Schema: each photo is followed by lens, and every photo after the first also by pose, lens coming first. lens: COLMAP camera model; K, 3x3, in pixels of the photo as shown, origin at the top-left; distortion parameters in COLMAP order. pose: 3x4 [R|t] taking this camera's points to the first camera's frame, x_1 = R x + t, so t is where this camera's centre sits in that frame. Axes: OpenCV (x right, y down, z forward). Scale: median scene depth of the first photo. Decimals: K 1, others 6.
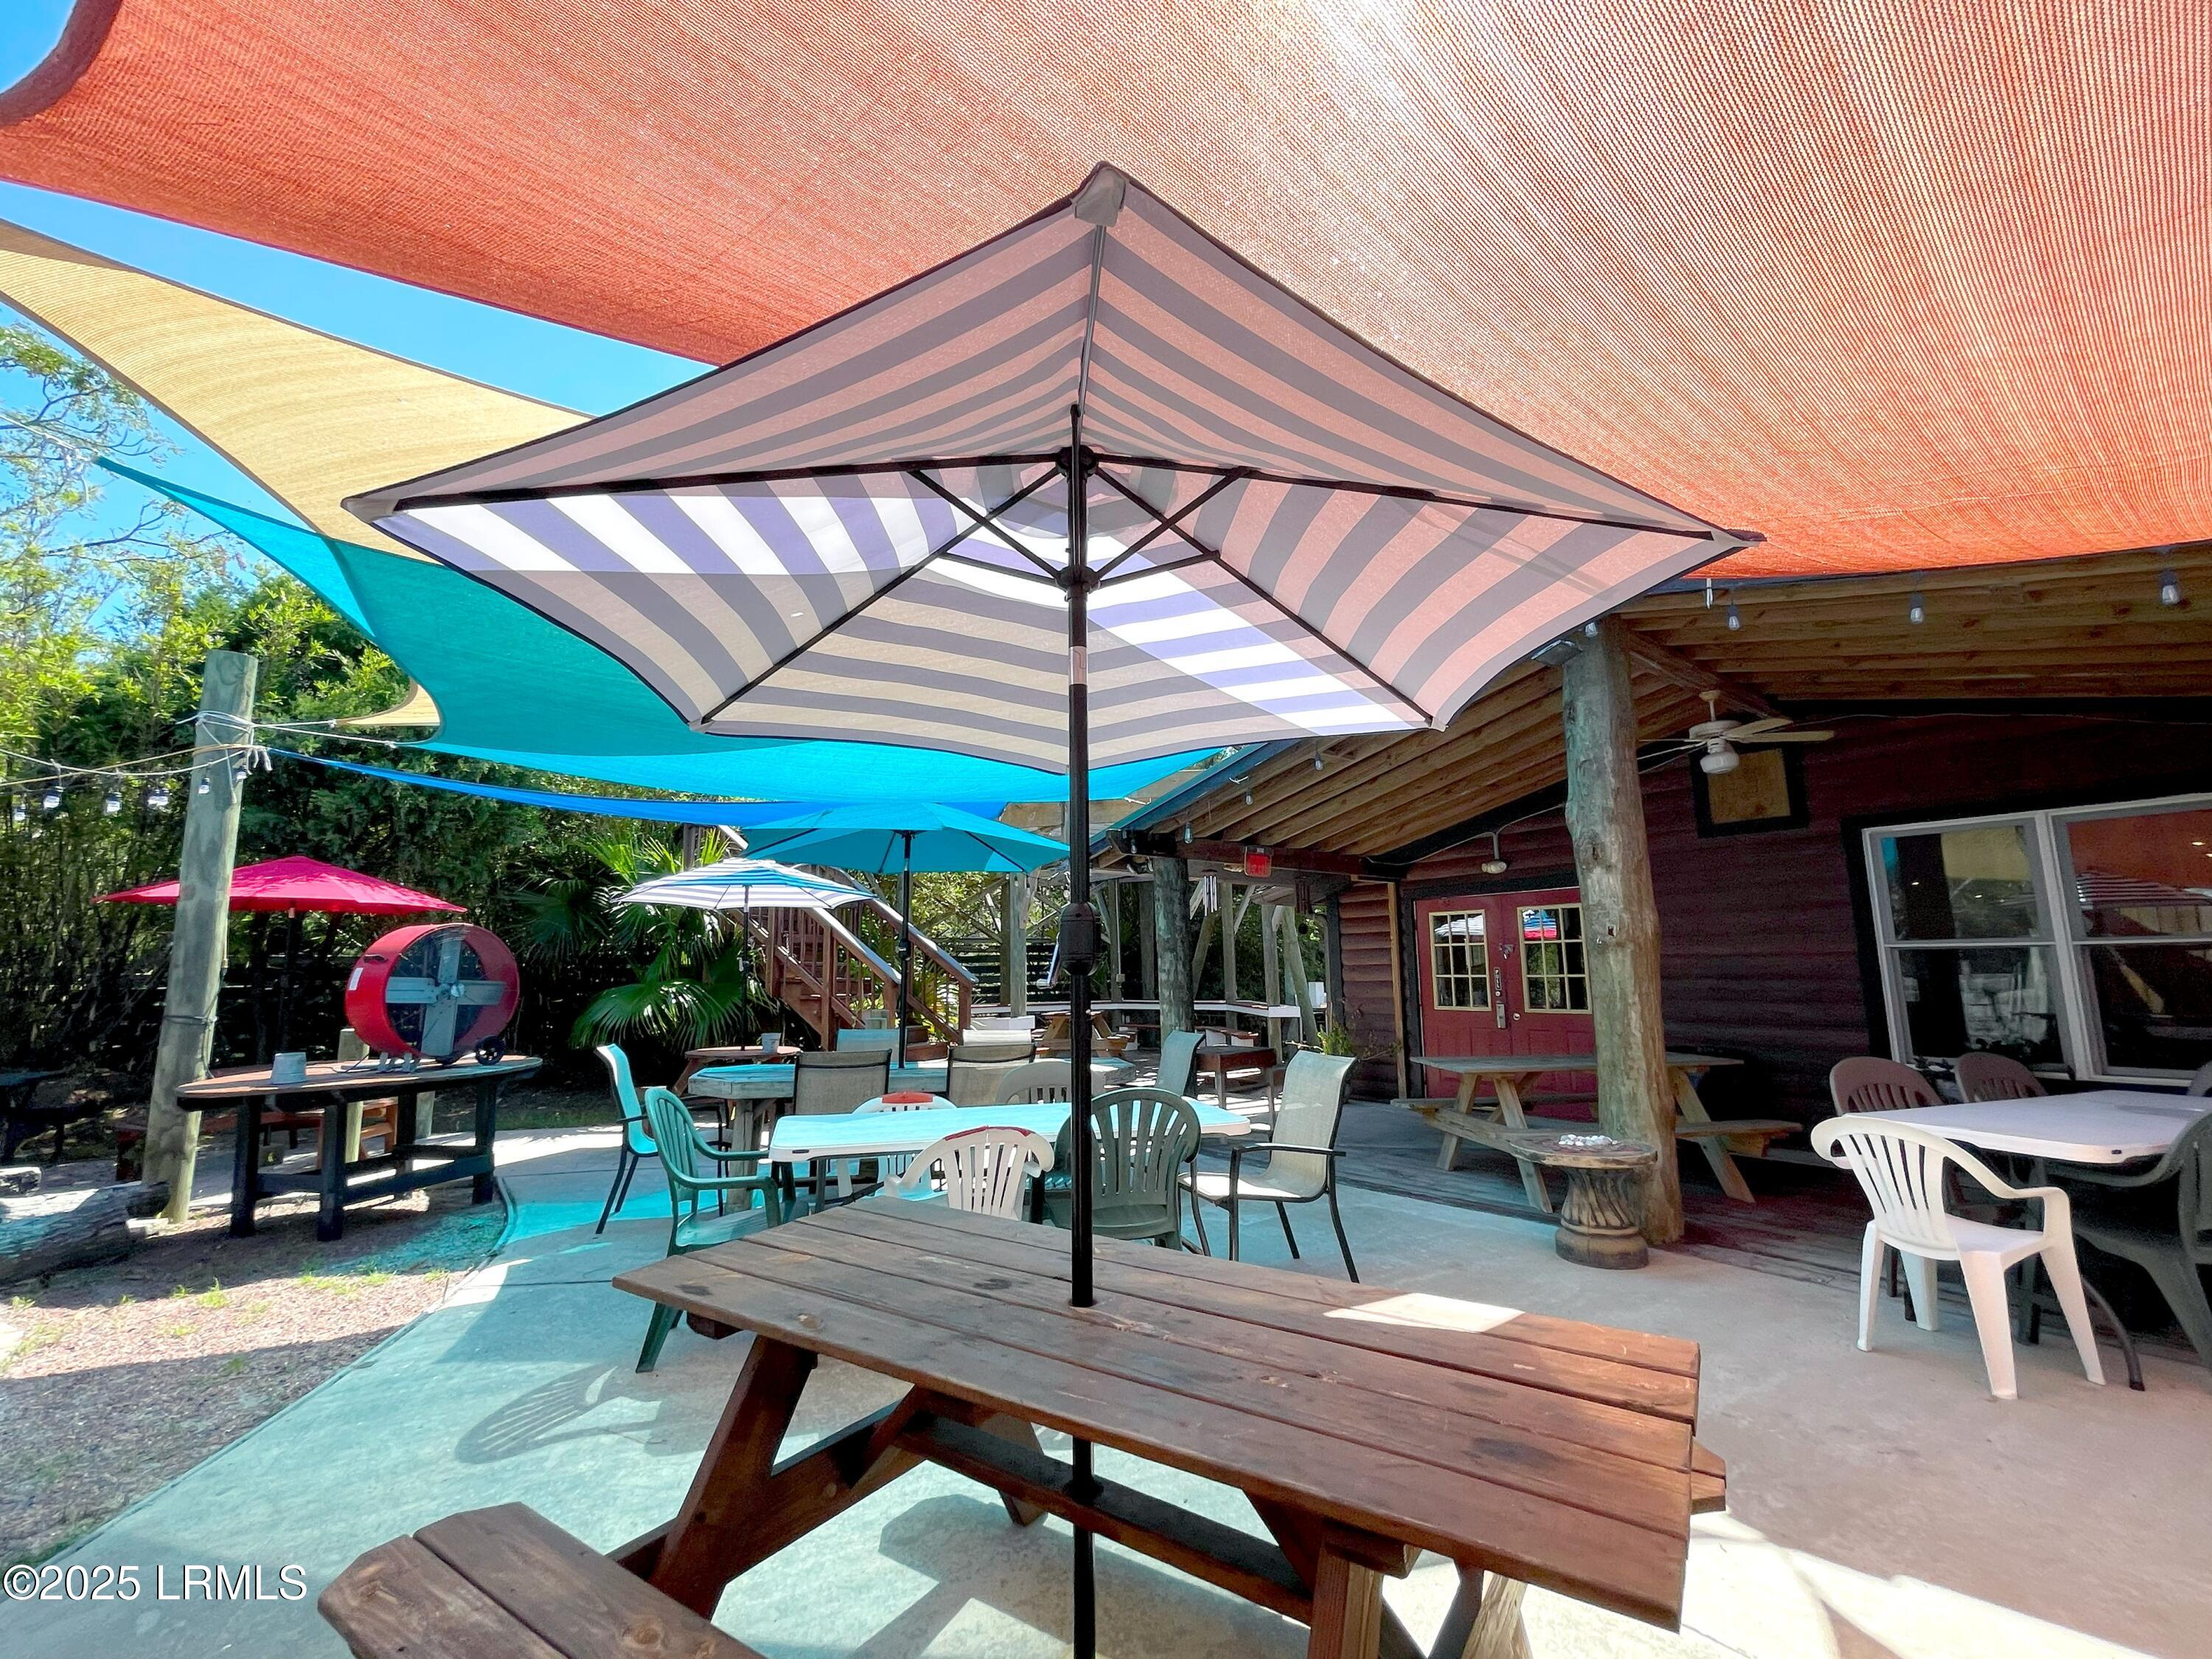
lens RADIAL K [[909.0, 0, 1098.8], [0, 909.0, 829.0], [0, 0, 1]] dist [-0.002269, 0.000549]
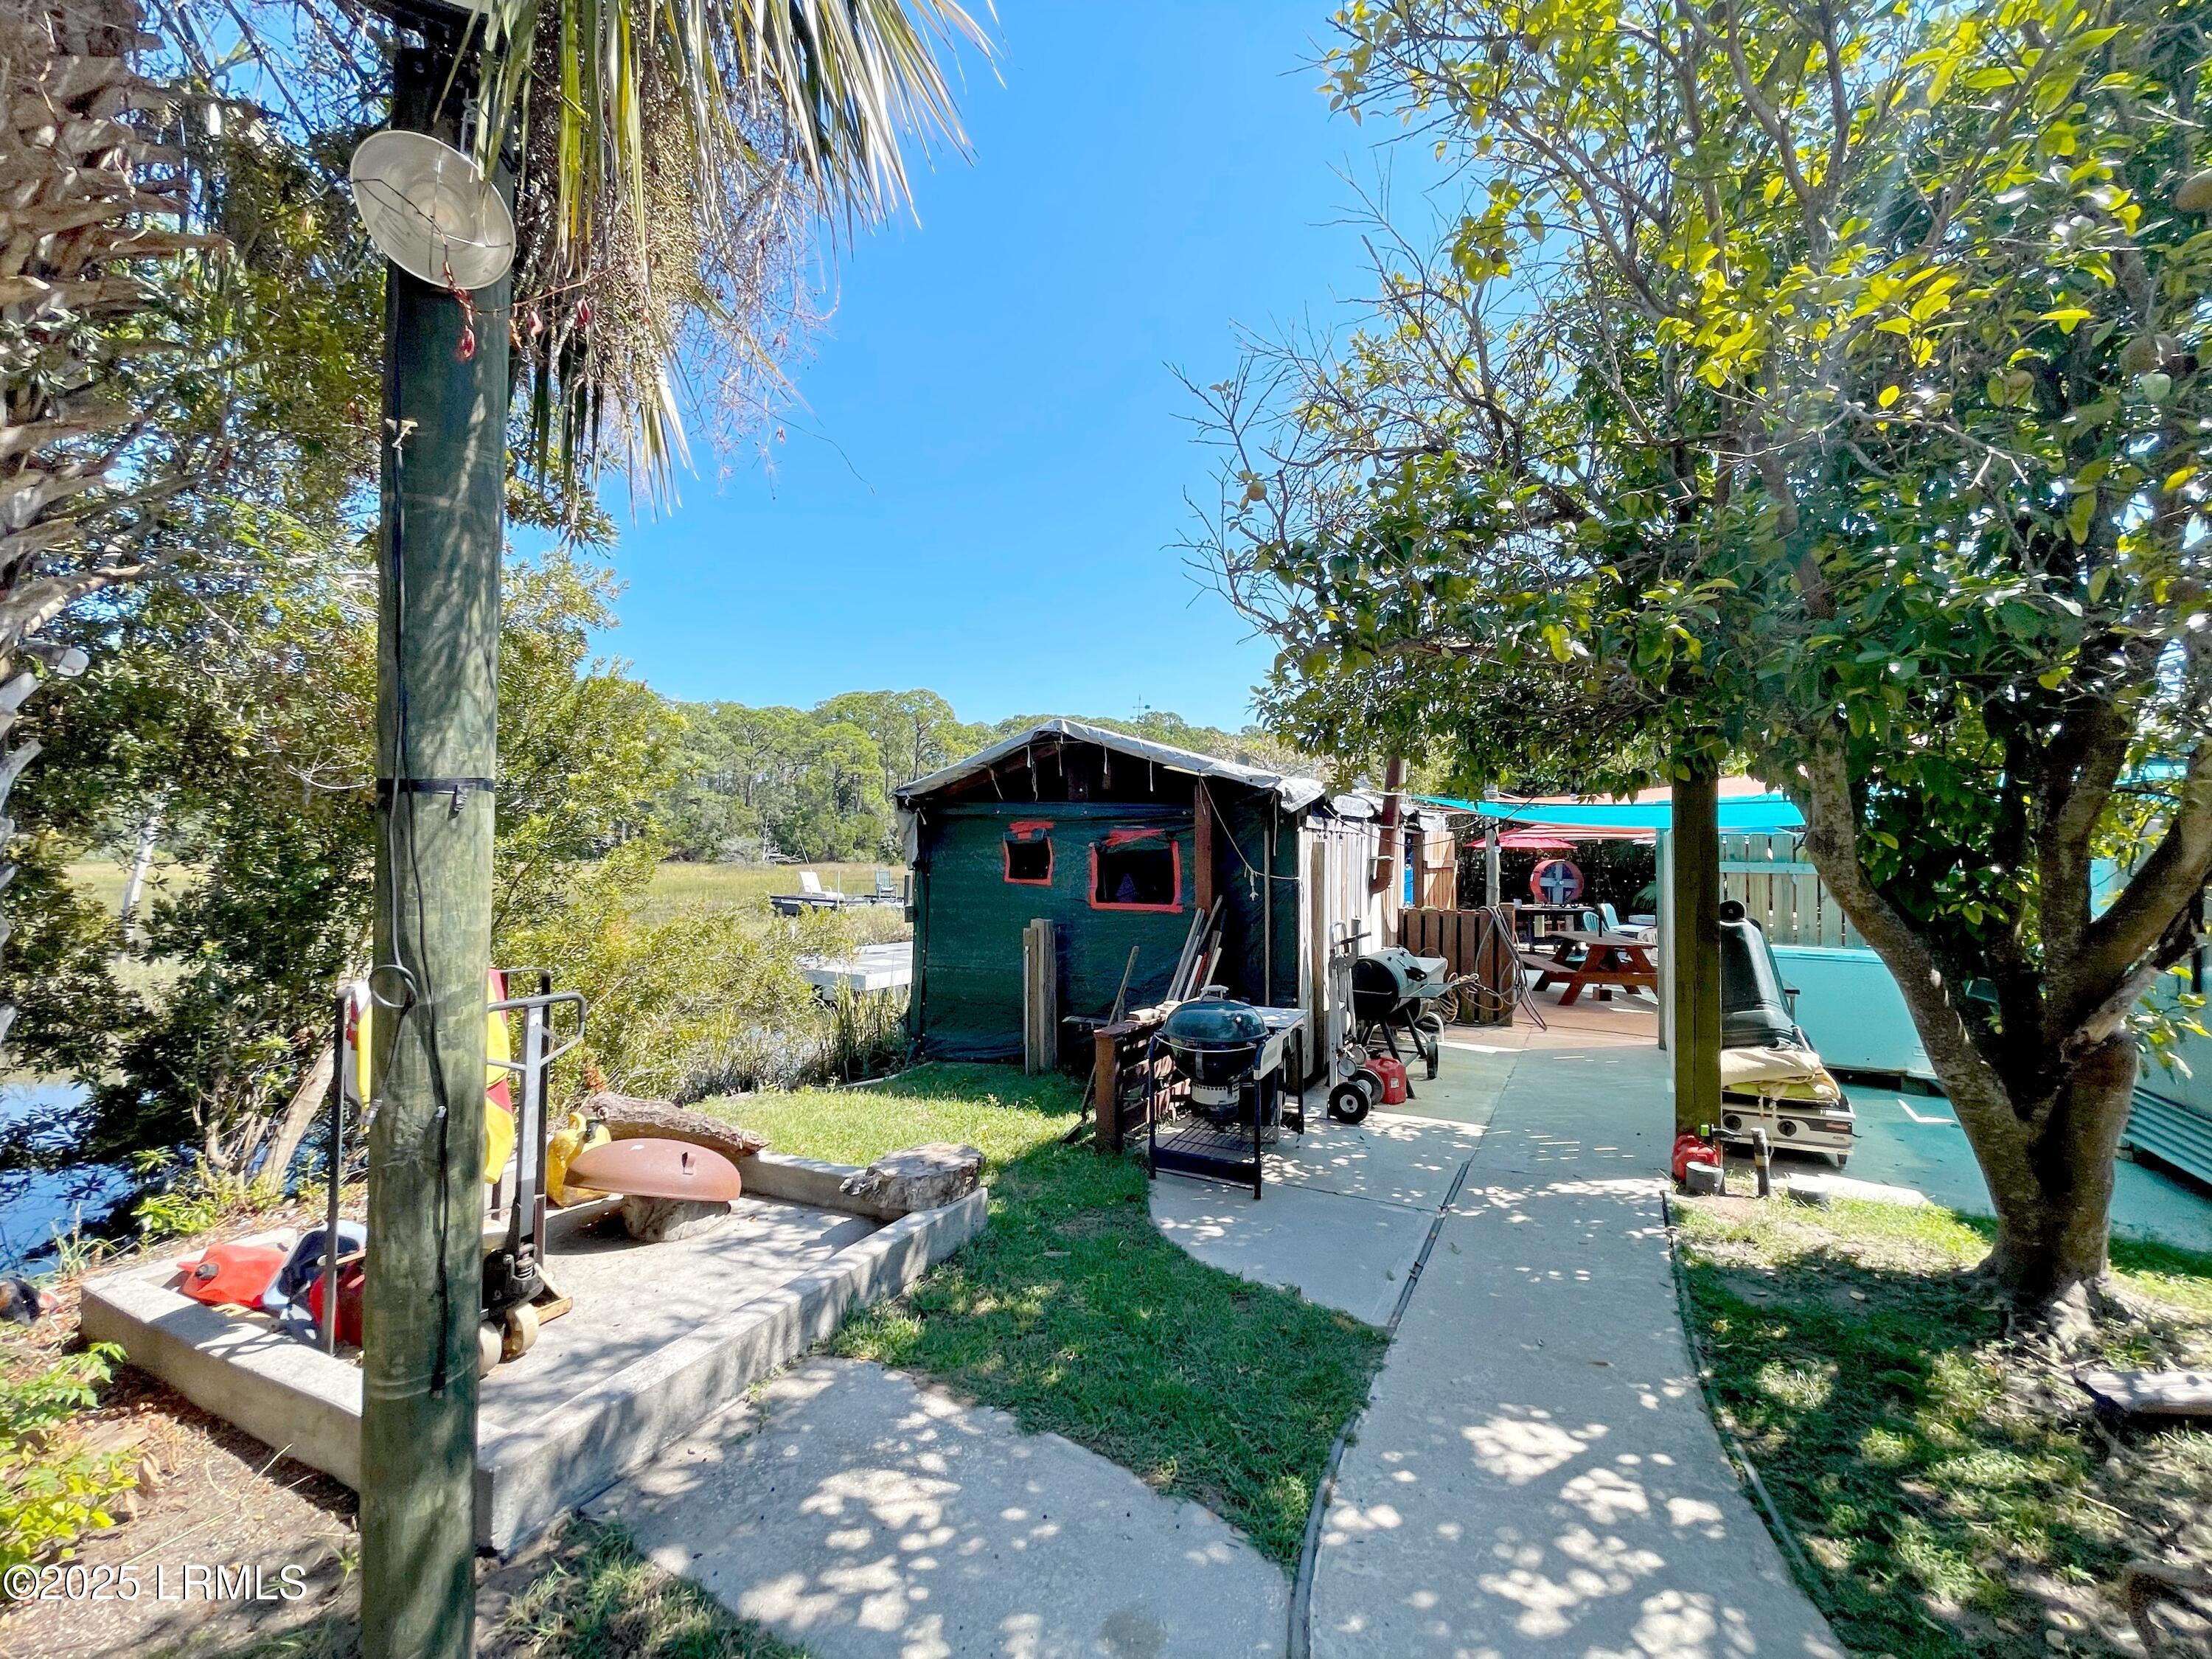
lens RADIAL K [[909.0, 0, 1098.8], [0, 909.0, 829.0], [0, 0, 1]] dist [-0.002269, 0.000549]
pose [[0.347804, 0.000989, -0.937567, 1.494988], [0.137048, 0.989205, 0.051883, -0.343511], [0.927497, -0.146537, 0.343914, -1.339592]]
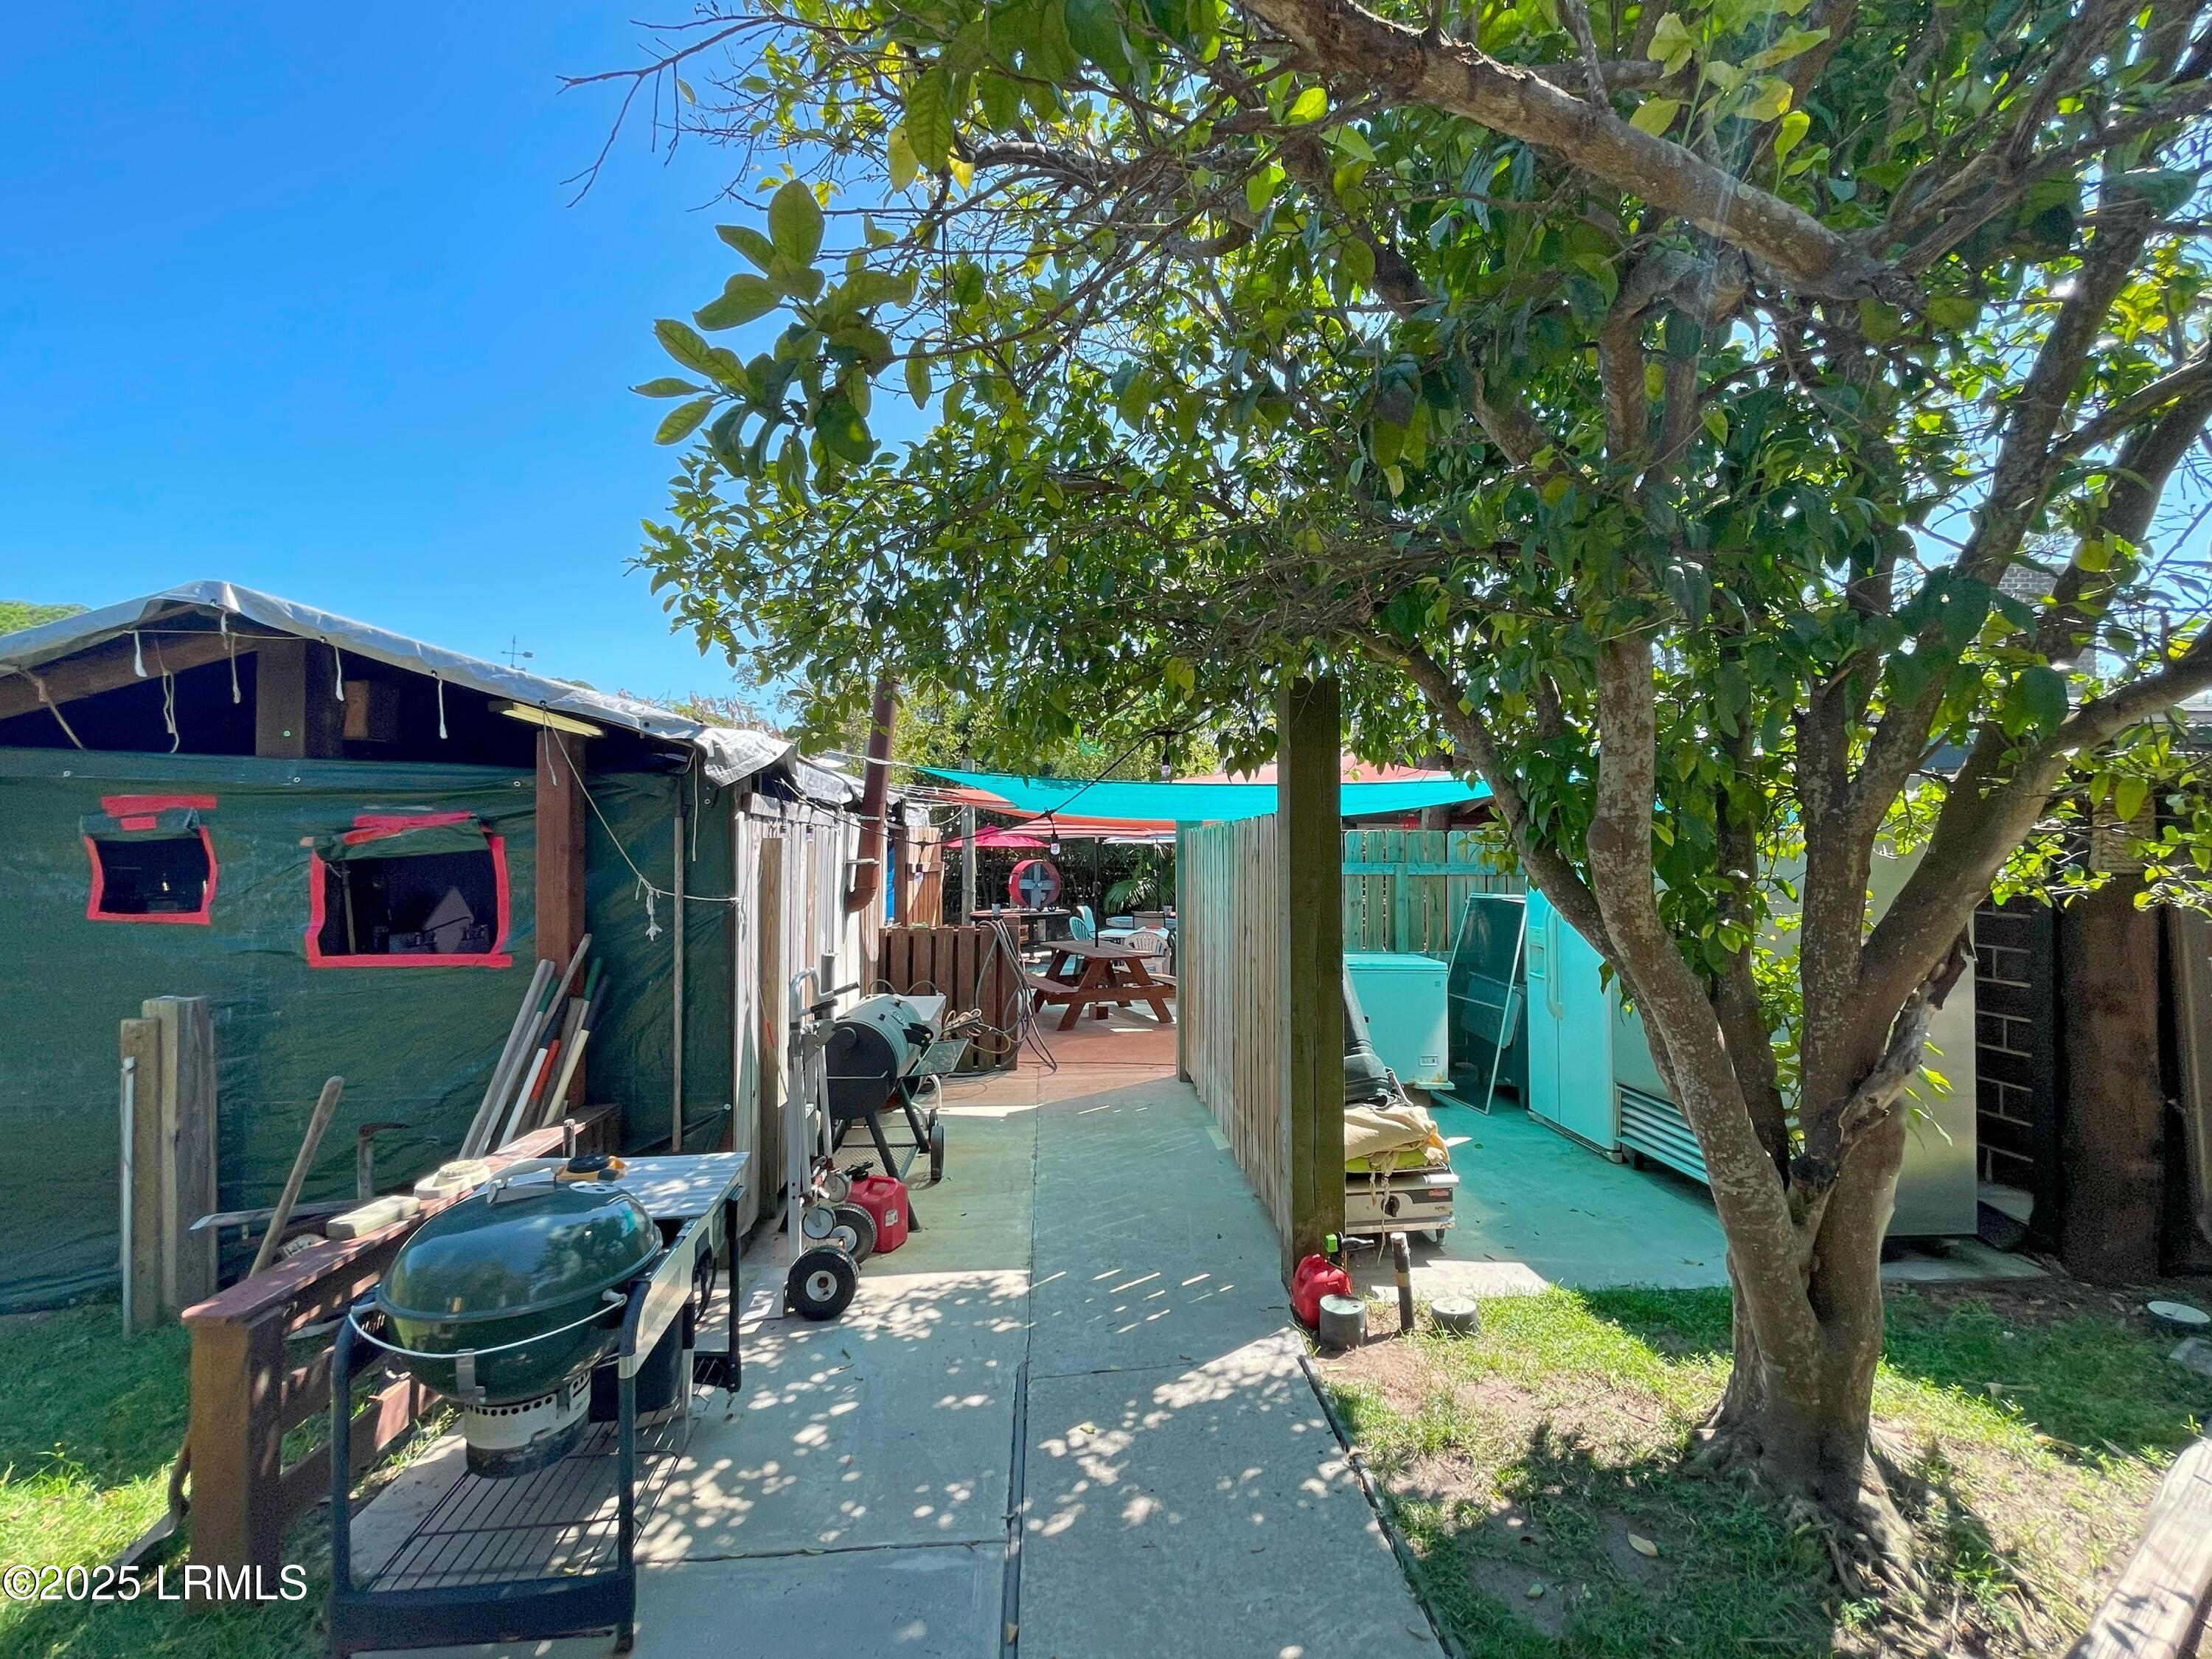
lens RADIAL K [[909.0, 0, 1098.8], [0, 909.0, 829.0], [0, 0, 1]] dist [-0.002269, 0.000549]
pose [[0.809732, 0.006753, -0.586761, 0.998780], [0.076447, 0.990198, 0.116895, -0.283123], [0.581799, -0.139510, 0.801278, -1.017977]]
